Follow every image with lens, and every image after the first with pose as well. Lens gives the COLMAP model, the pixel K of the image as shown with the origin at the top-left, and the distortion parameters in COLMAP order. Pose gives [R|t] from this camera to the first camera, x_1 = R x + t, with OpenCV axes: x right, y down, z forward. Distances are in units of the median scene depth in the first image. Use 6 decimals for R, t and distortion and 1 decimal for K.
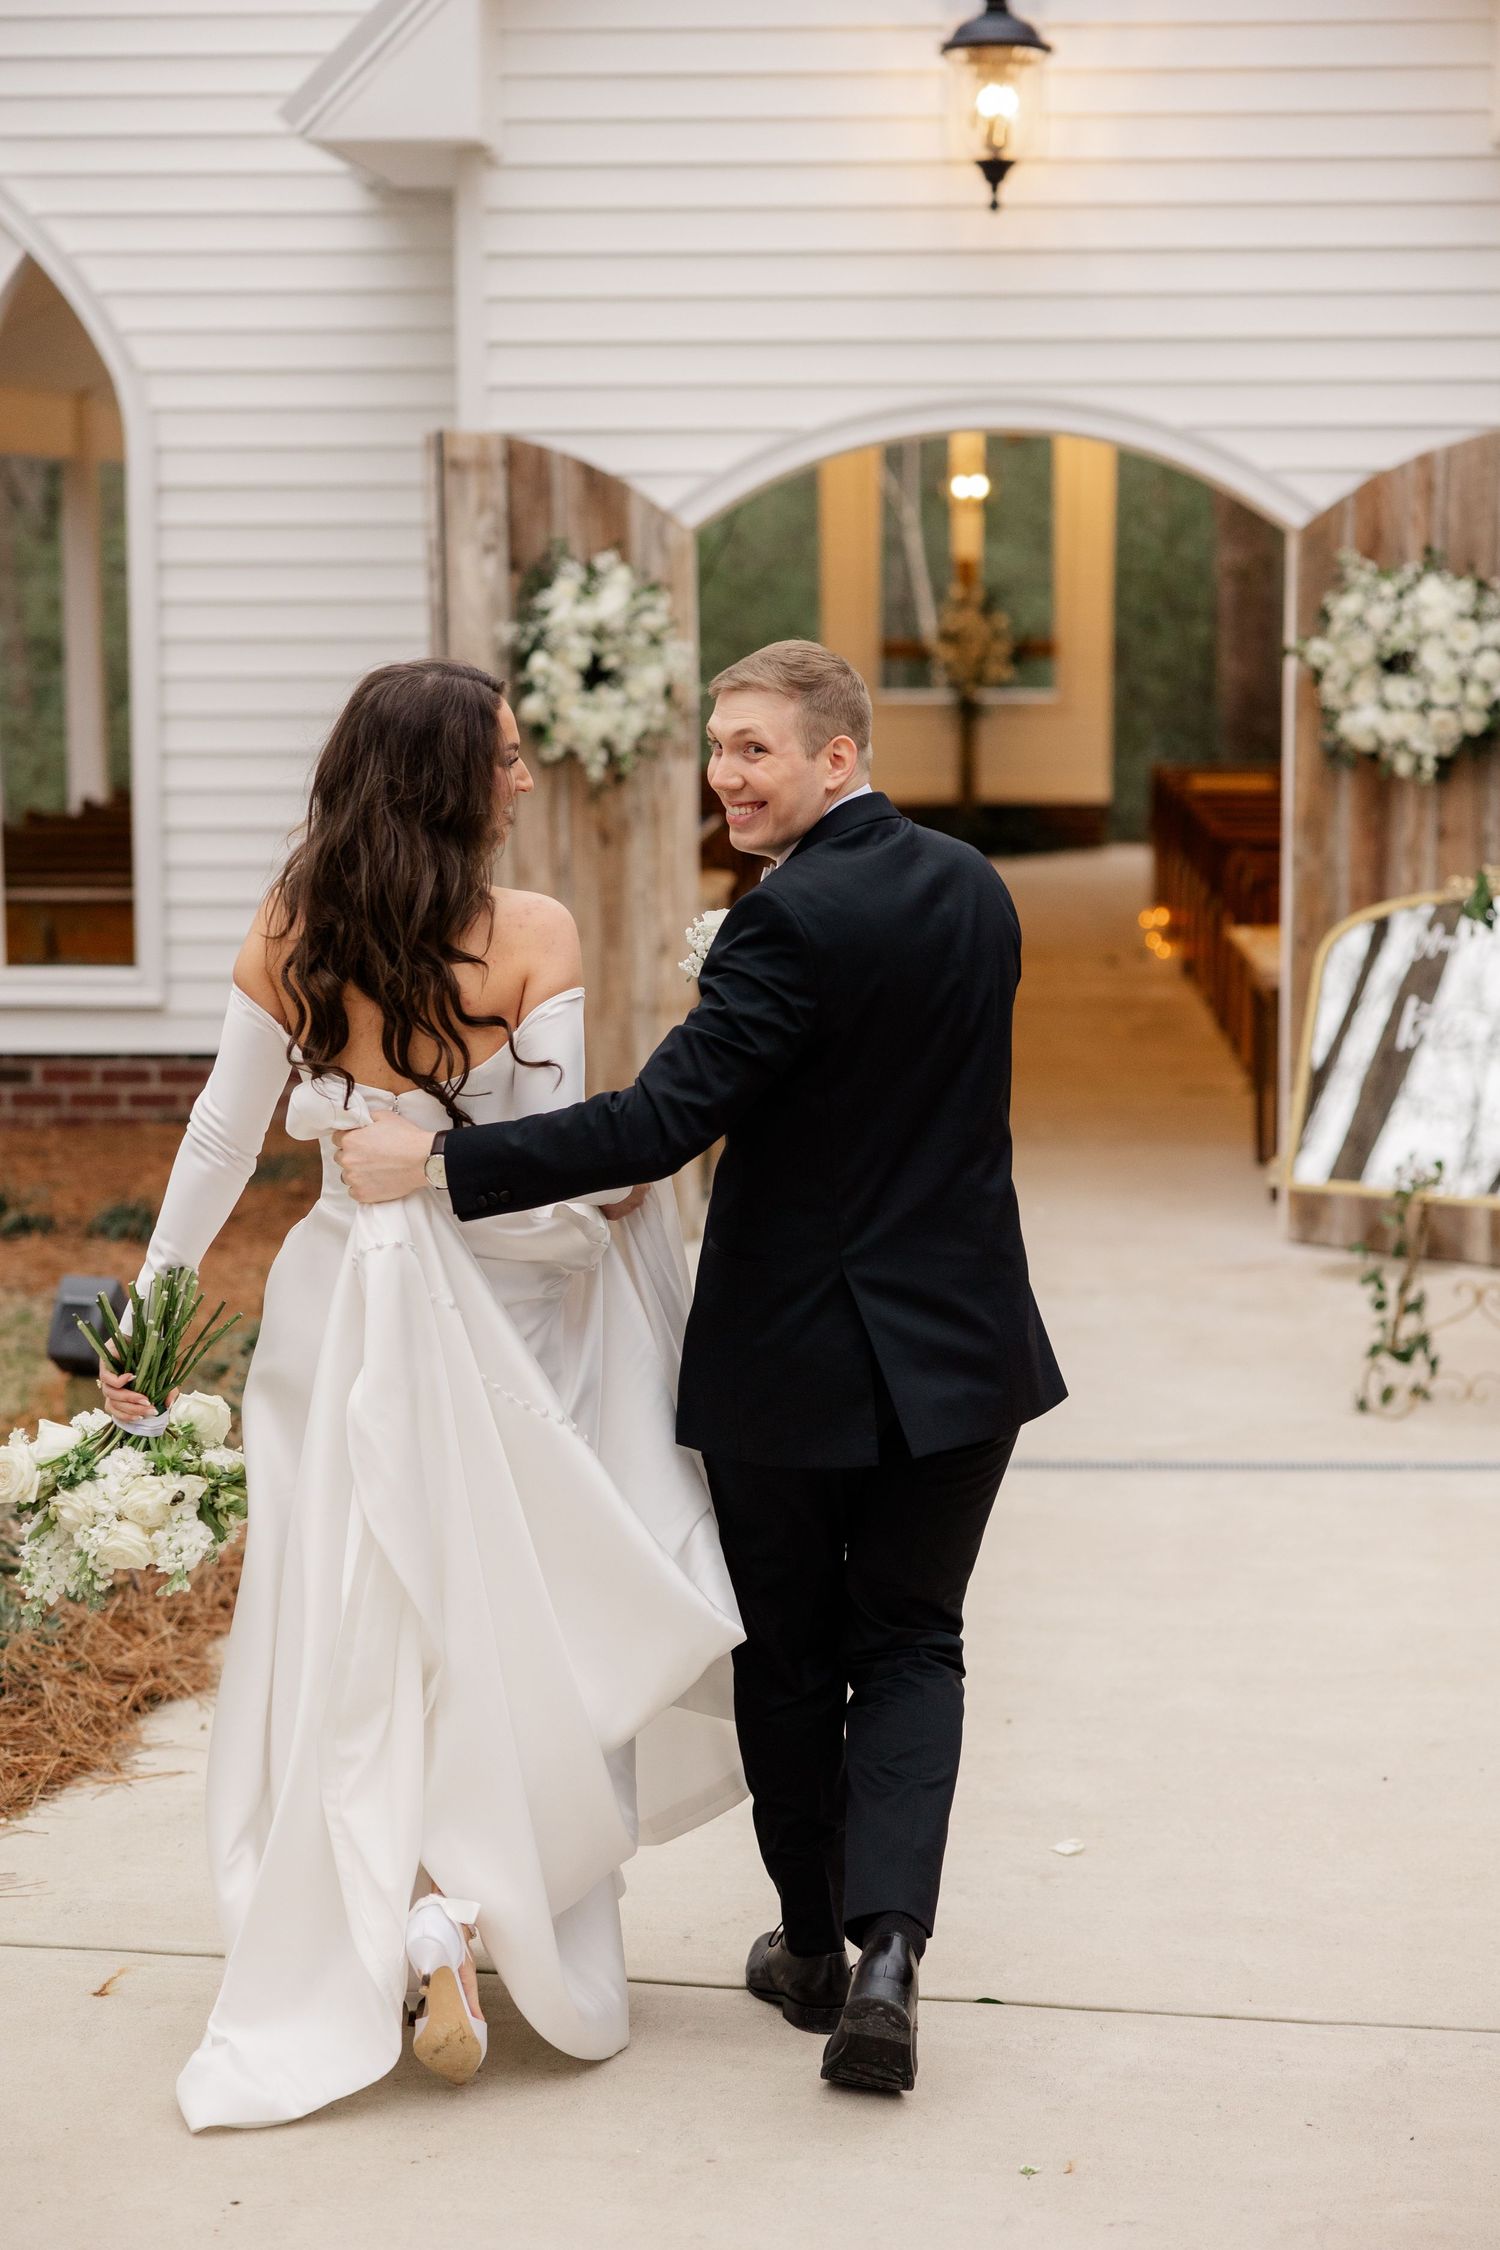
lens RADIAL K [[3904.7, 0, 753.7], [0, 3904.7, 1132.3], [0, 0, 1]] dist [-0.014728, 0.000000]
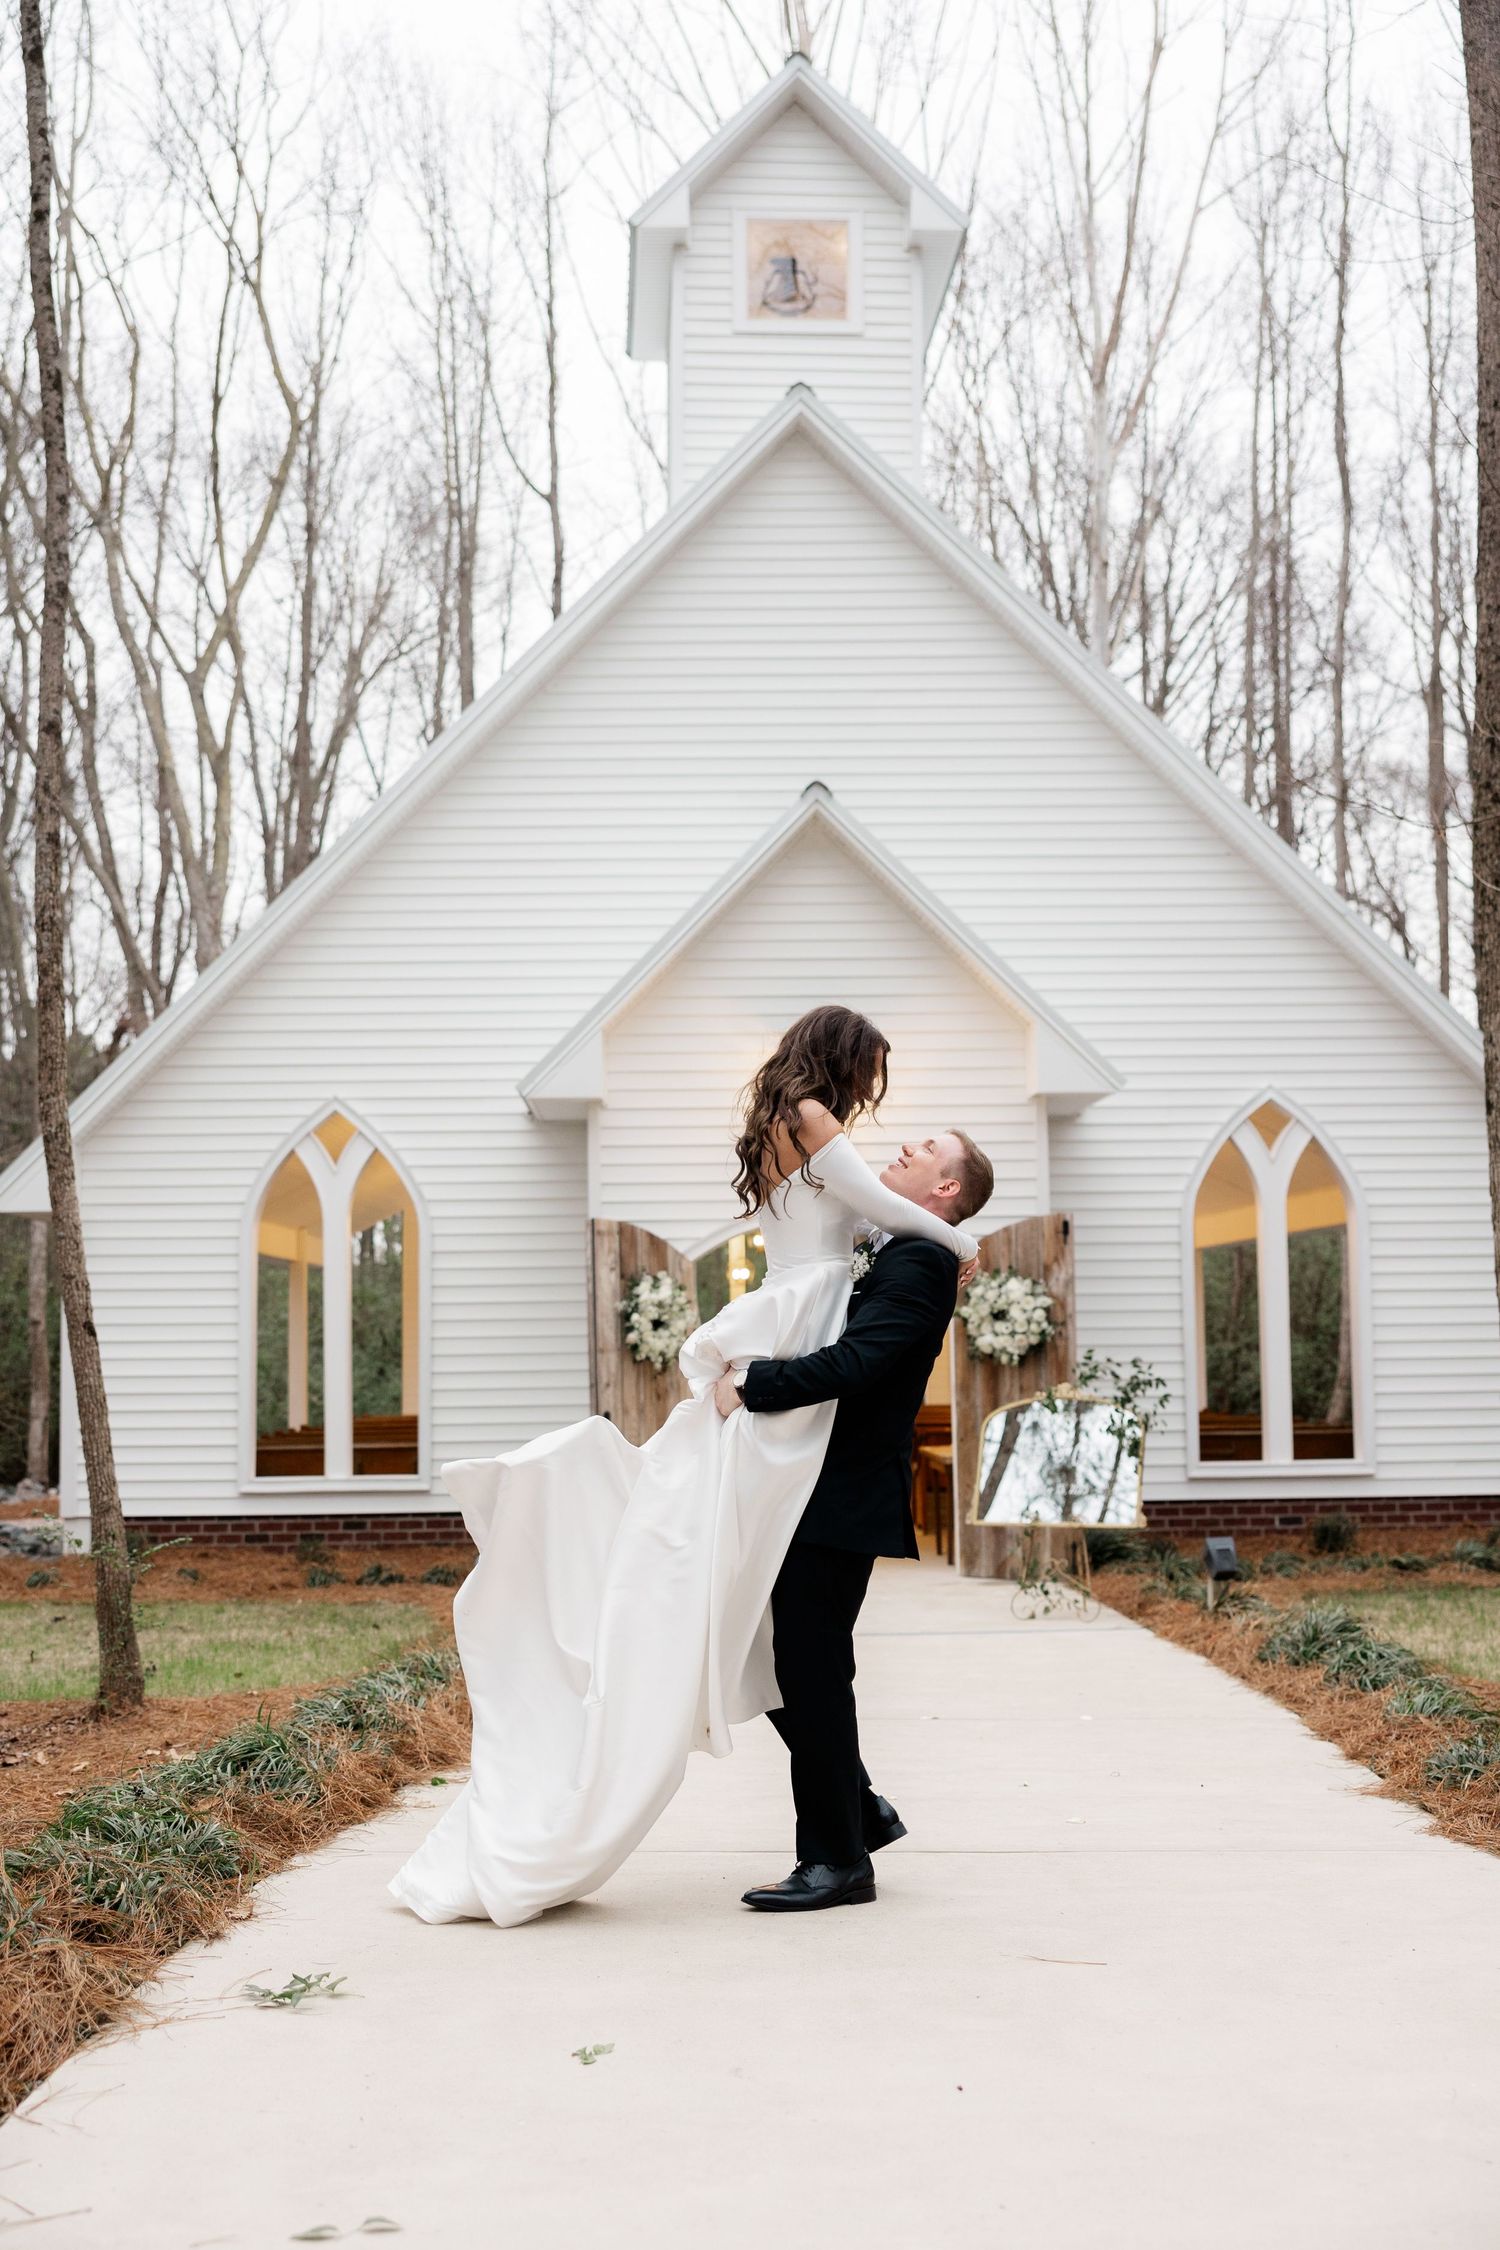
lens RADIAL K [[2318.9, 0, 747.2], [0, 2318.9, 1107.3], [0, 0, 1]] dist [-0.030646, 0.000000]
pose [[0.995832, -0.001750, 0.091192, -0.111361], [0.024183, 0.969099, -0.245485, 0.095570], [-0.087945, 0.246667, 0.965102, -0.353018]]
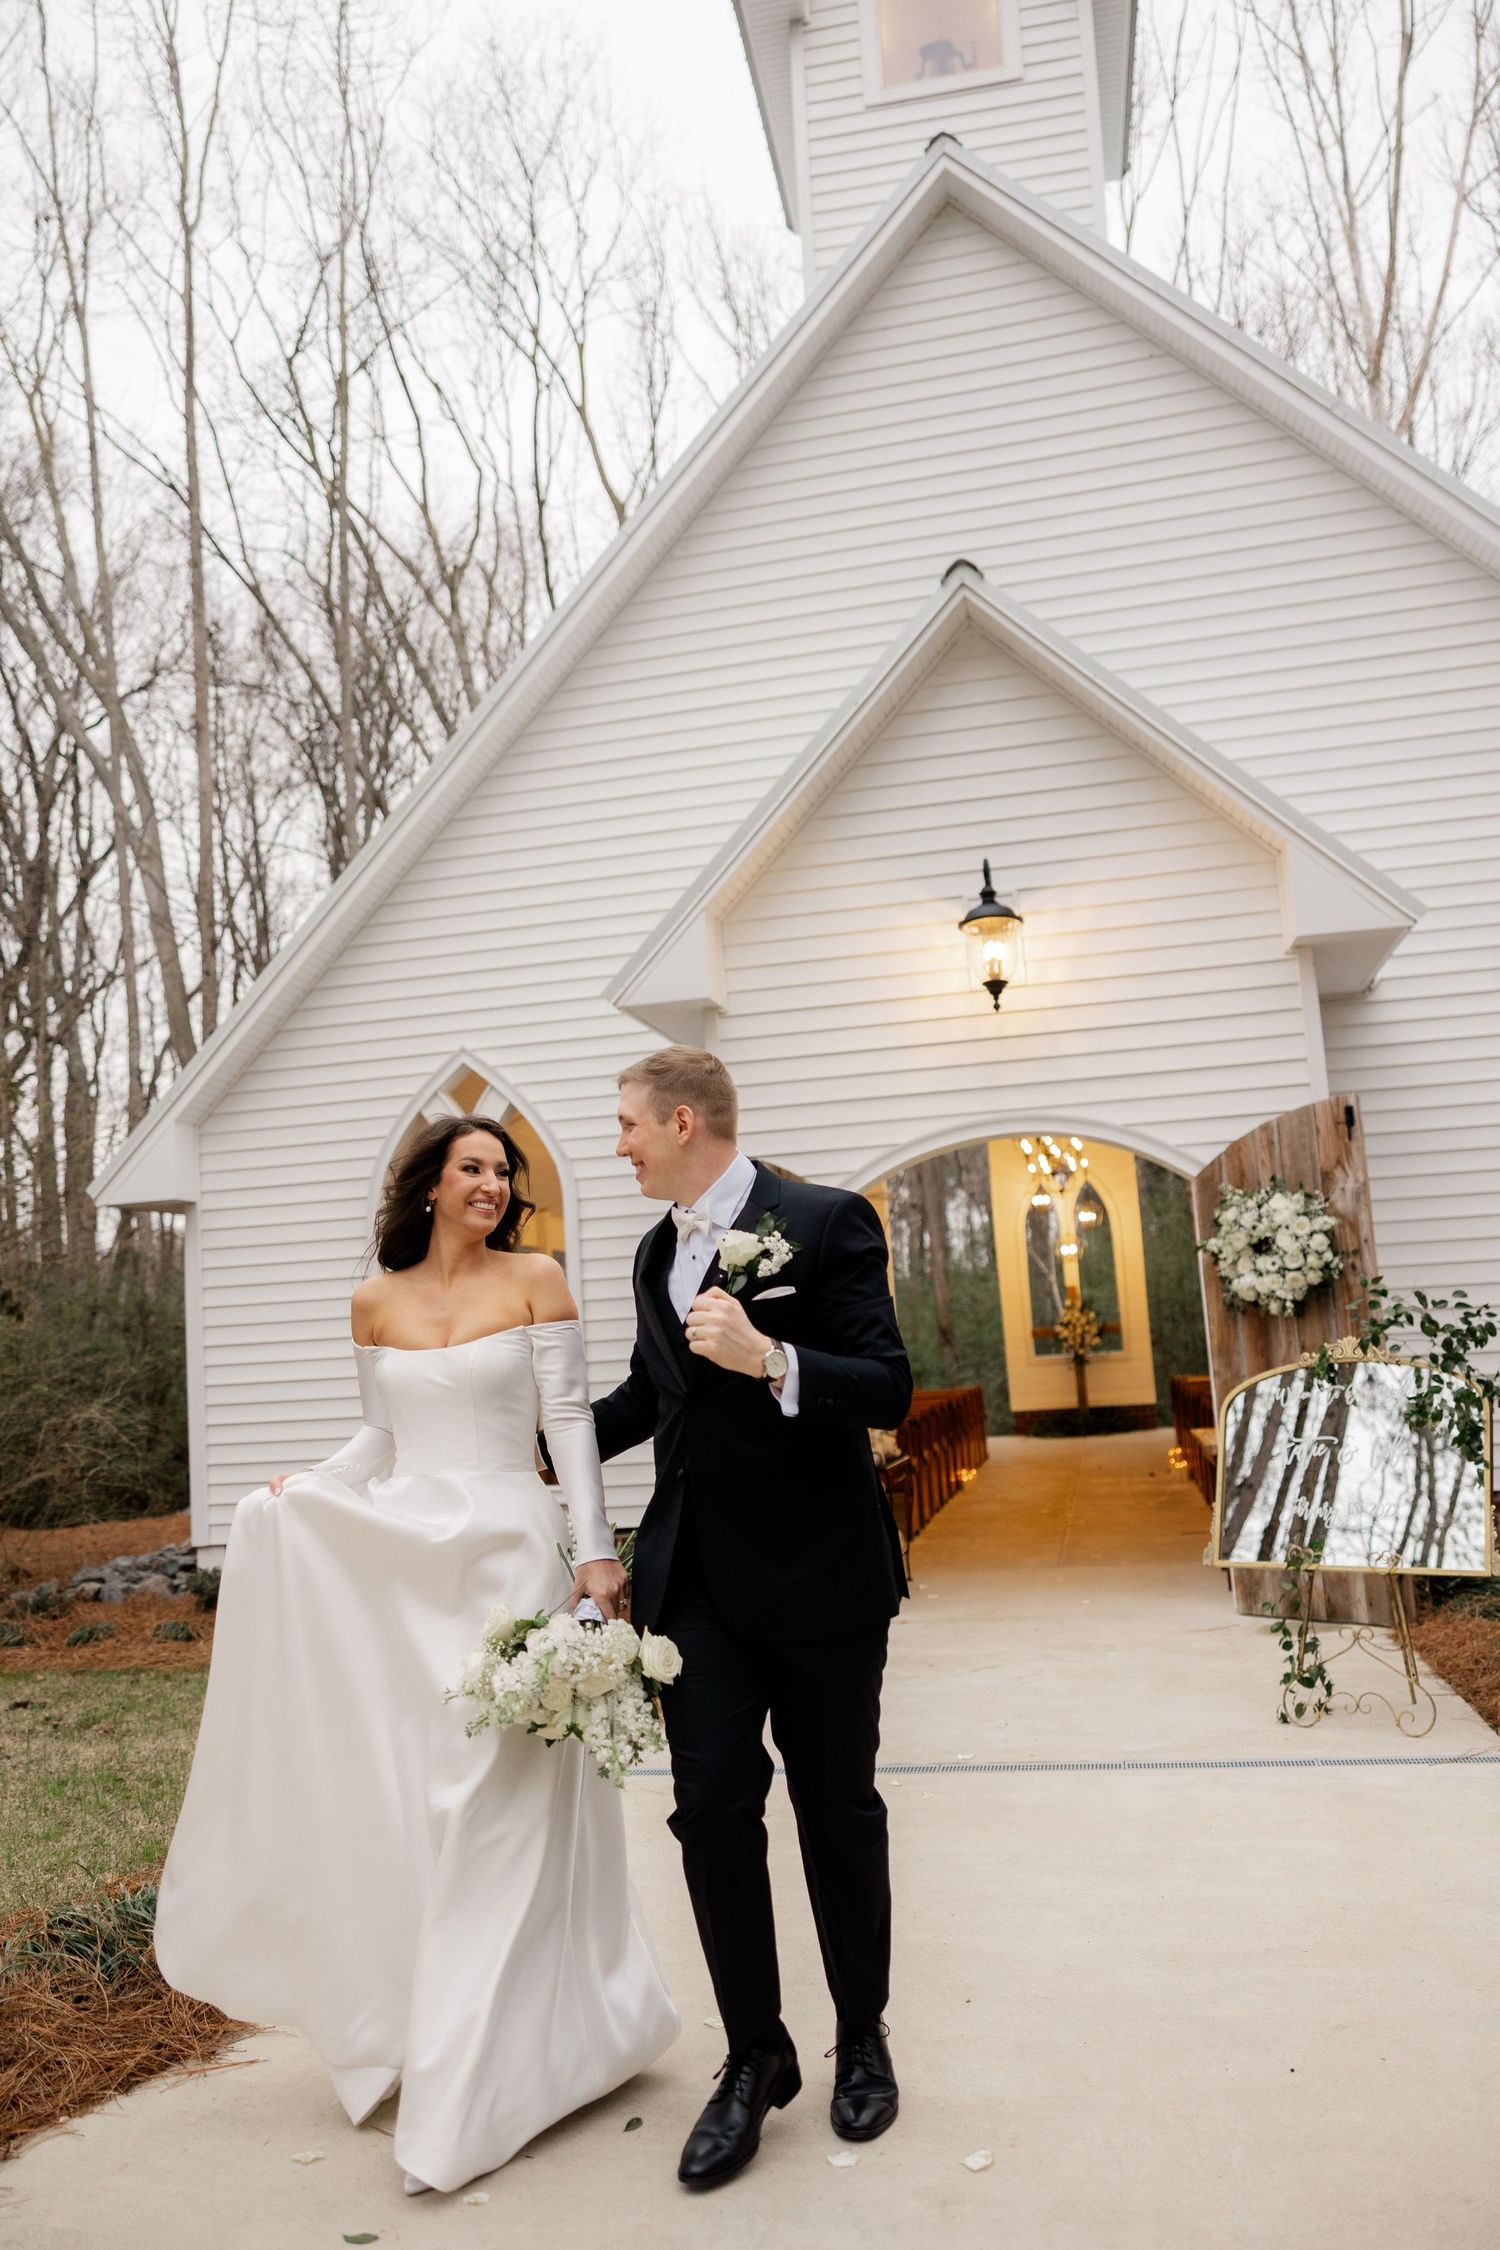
lens RADIAL K [[1702.7, 0, 749.6], [0, 1702.7, 1134.3], [0, 0, 1]] dist [-0.007481, 0.000056]
pose [[0.986227, -0.076600, -0.146591, 0.059663], [0.034861, 0.962651, -0.268491, 0.020278], [0.161682, 0.259683, 0.952063, 0.264637]]
